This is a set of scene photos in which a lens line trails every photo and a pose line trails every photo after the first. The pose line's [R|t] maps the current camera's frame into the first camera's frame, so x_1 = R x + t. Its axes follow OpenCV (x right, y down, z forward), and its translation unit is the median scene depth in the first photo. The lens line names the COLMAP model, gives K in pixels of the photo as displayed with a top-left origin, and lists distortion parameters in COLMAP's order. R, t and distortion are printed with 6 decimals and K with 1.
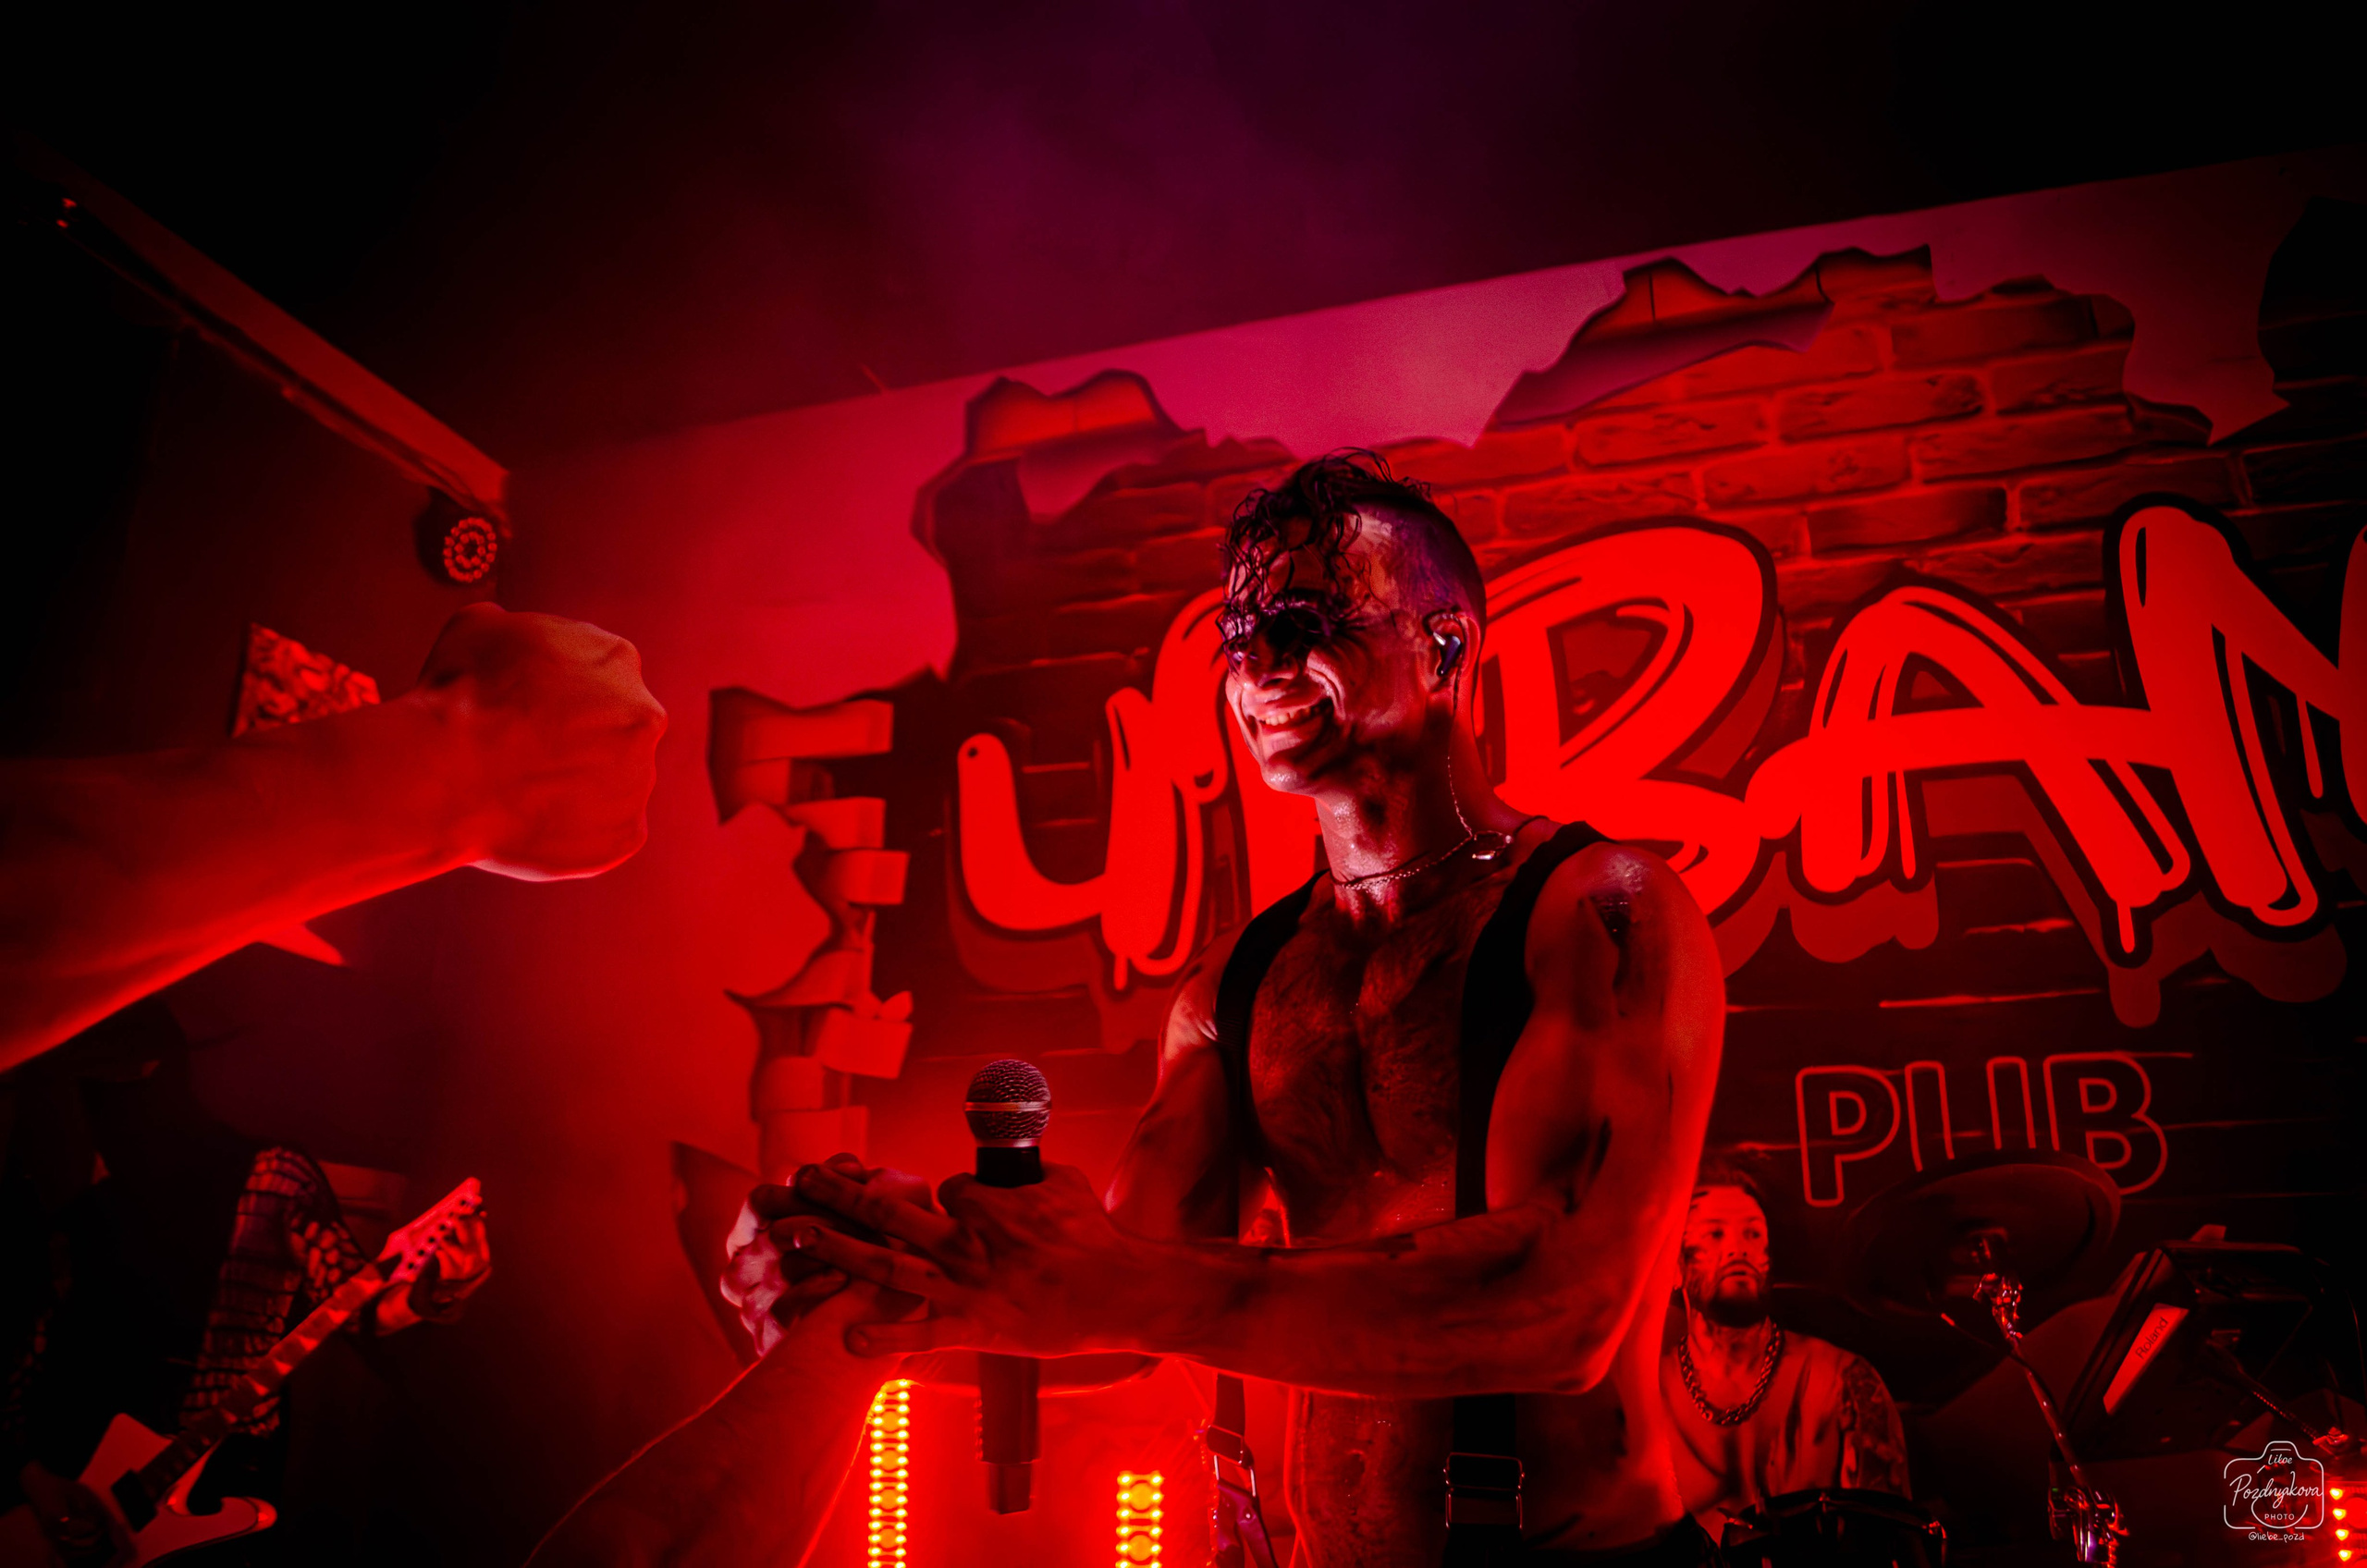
lens RADIAL K [[1860.5, 0, 1219.3], [0, 1860.5, 789.0], [0, 0, 1]] dist [-0.080662, 0.011213]
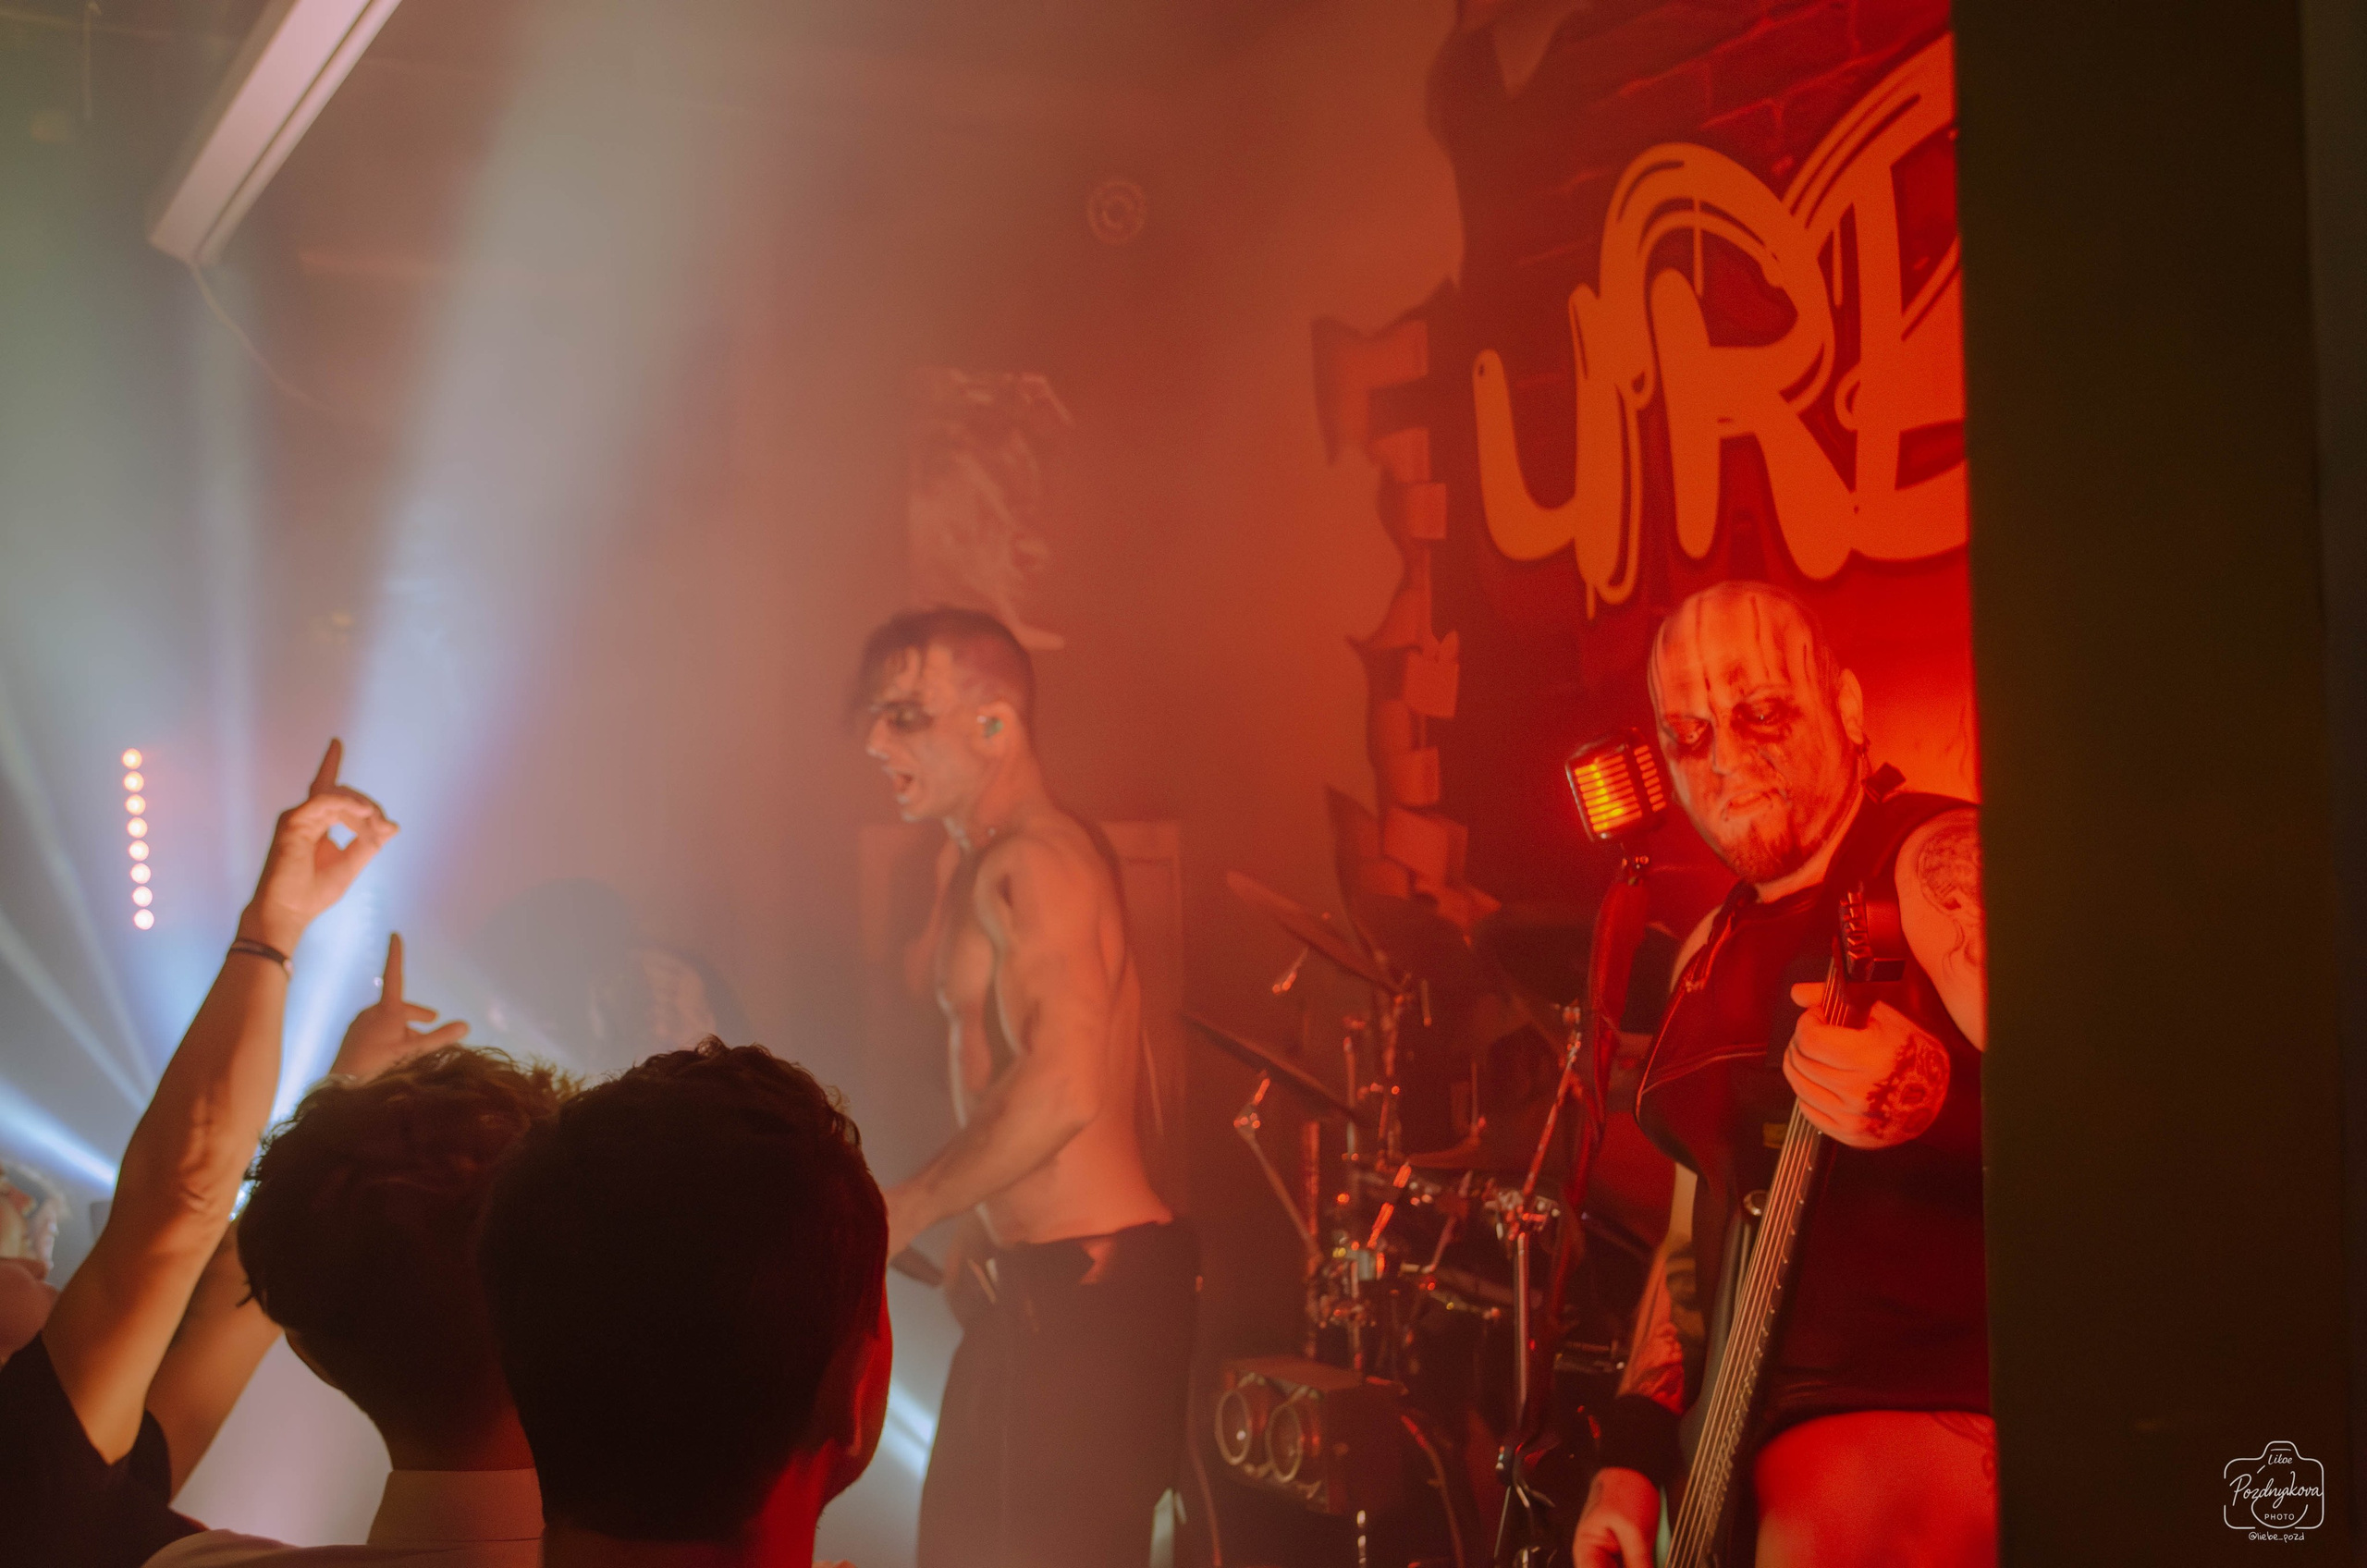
lens RADIAL K [[2845.9, 0, 1217.4], [0, 2845.9, 786.9], [0, 0, 1]] dist [-0.022291, 0.000000]
pose [[0.730327, -0.051001, -0.681191, 0.803421], [0.242417, 0.951653, 0.188653, -0.133652], [0.638636, -0.302911, 0.707382, -0.185088]]
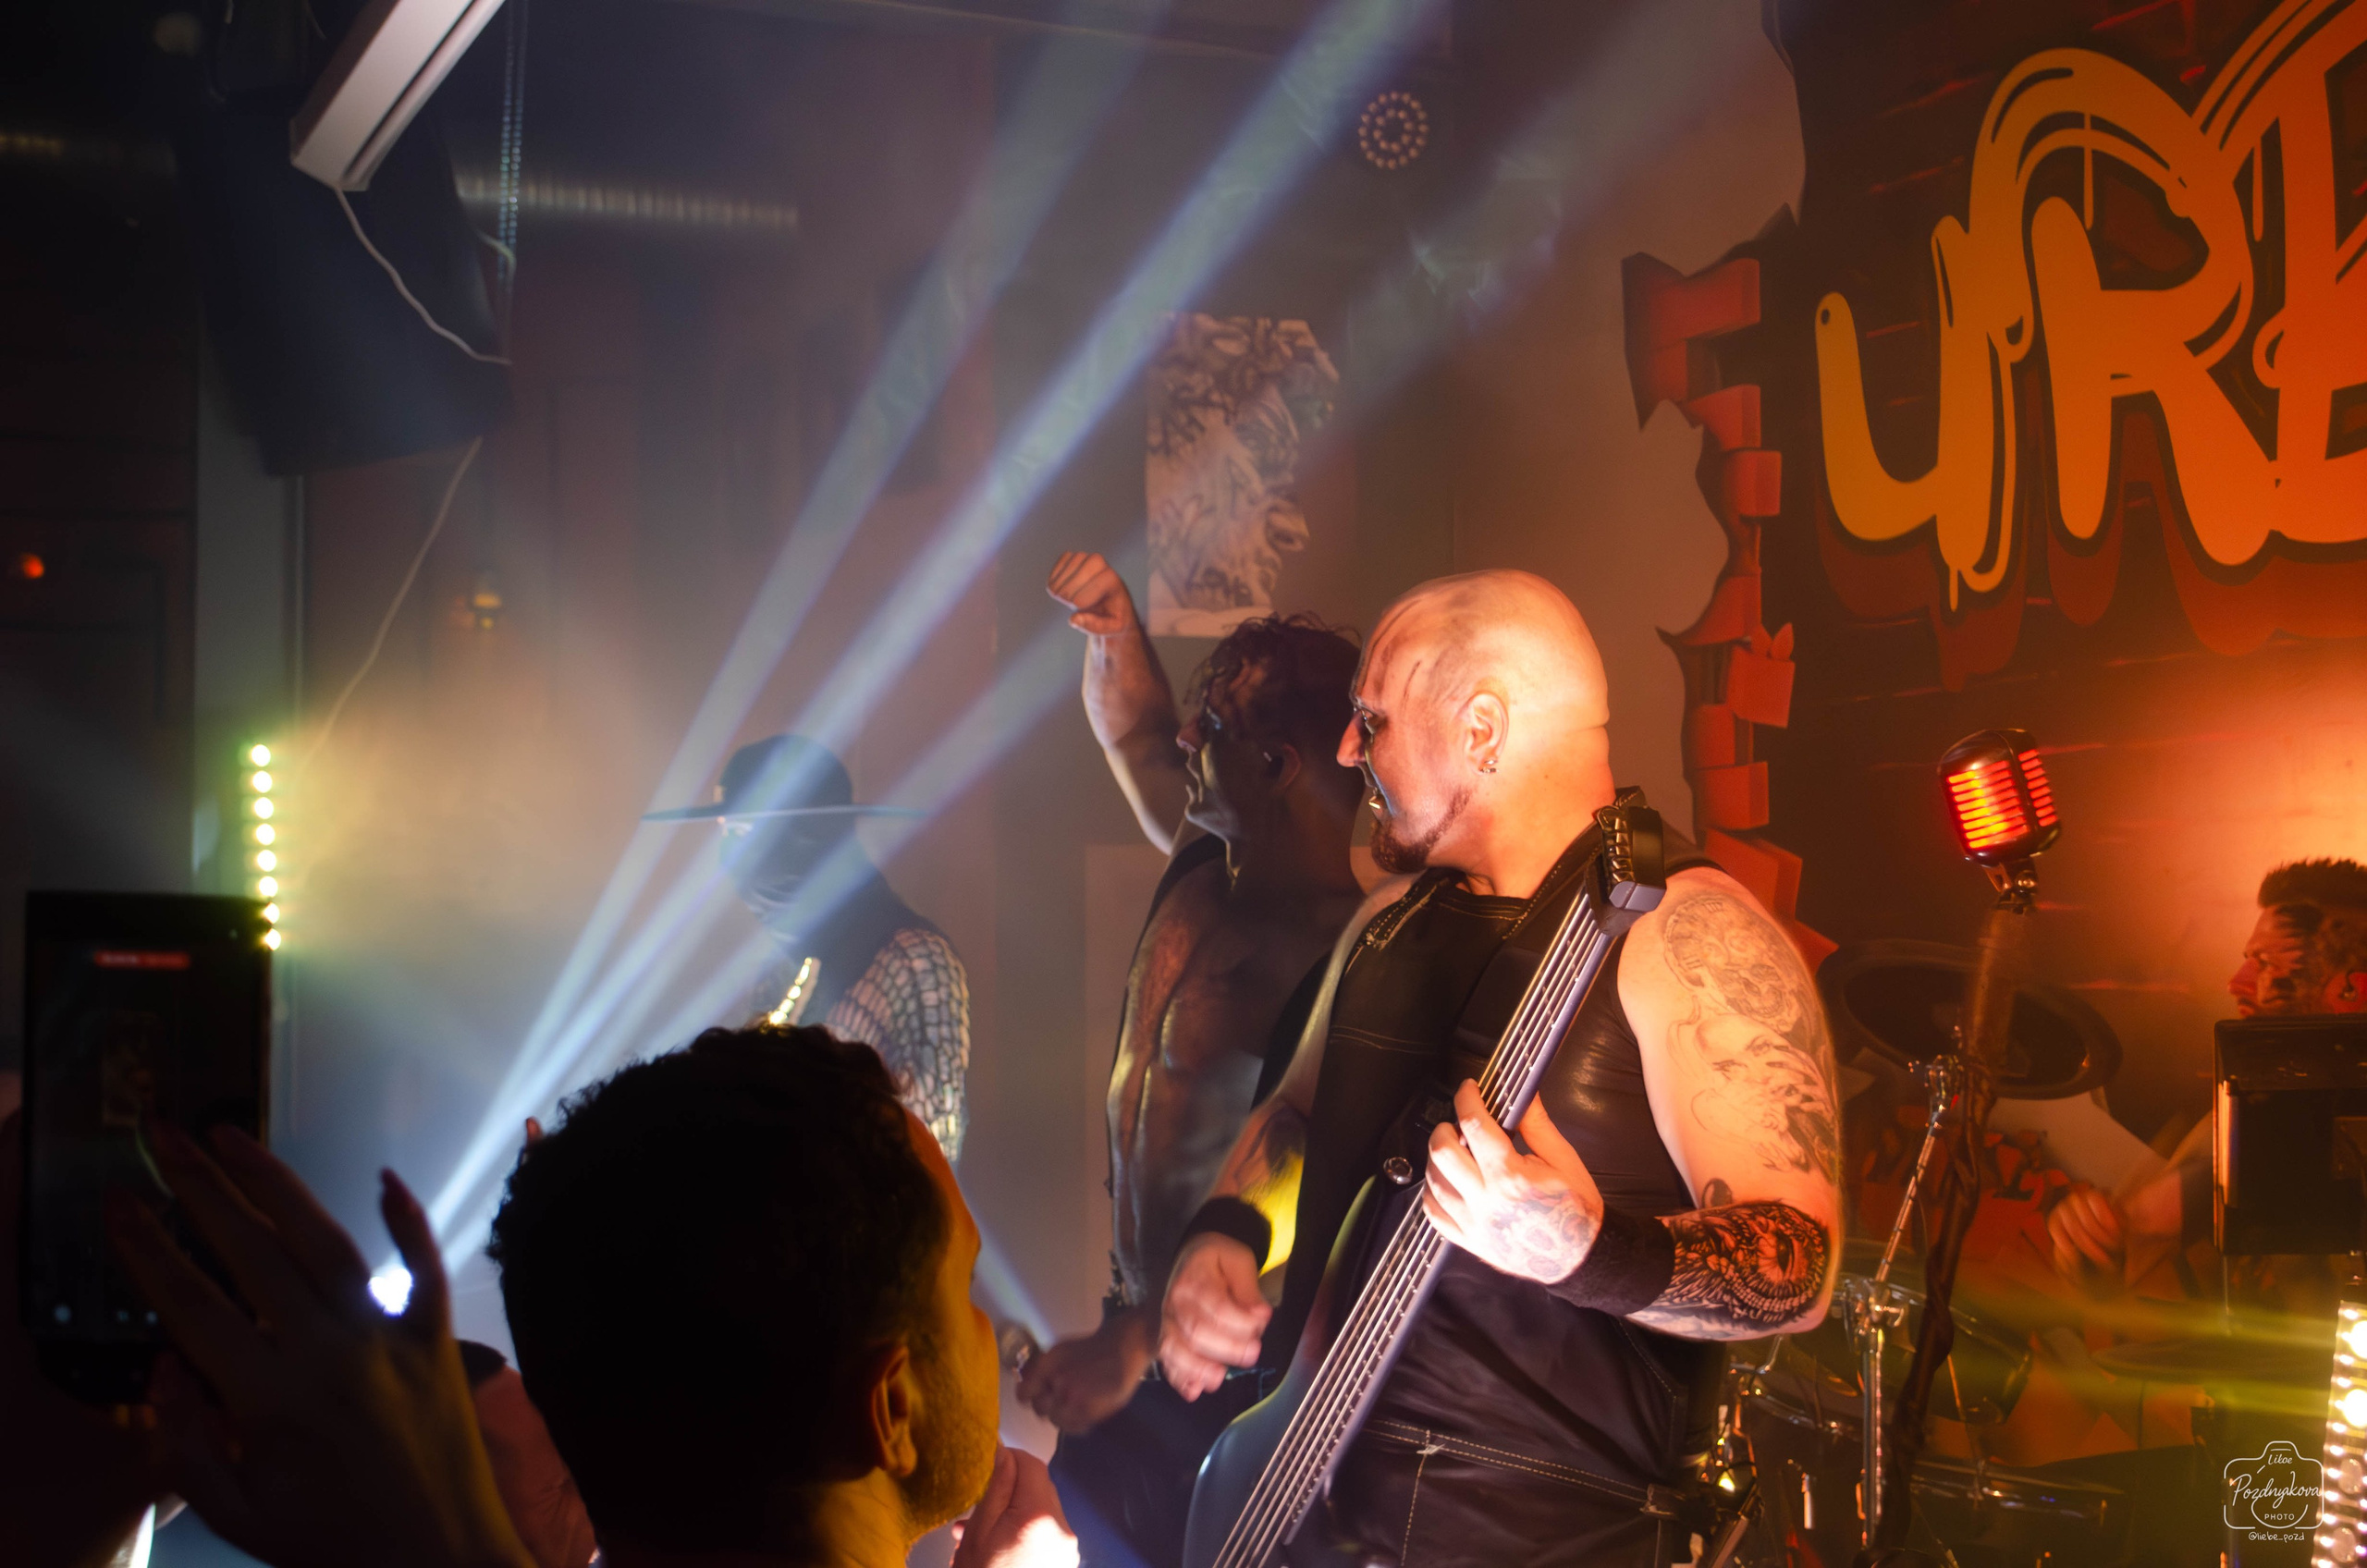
lens RADIAL K [[3392.8, 0, 1212.7], [0, 3392.8, 735.3], [0, 0, 1]] dist [0.015867, 0.000000]
pose [[0.673820, -0.057941, -0.736620, 0.817736], [0.244016, 0.958438, 0.147824, -0.137943], [0.697440, -0.279354, 0.659954, -0.214223]]
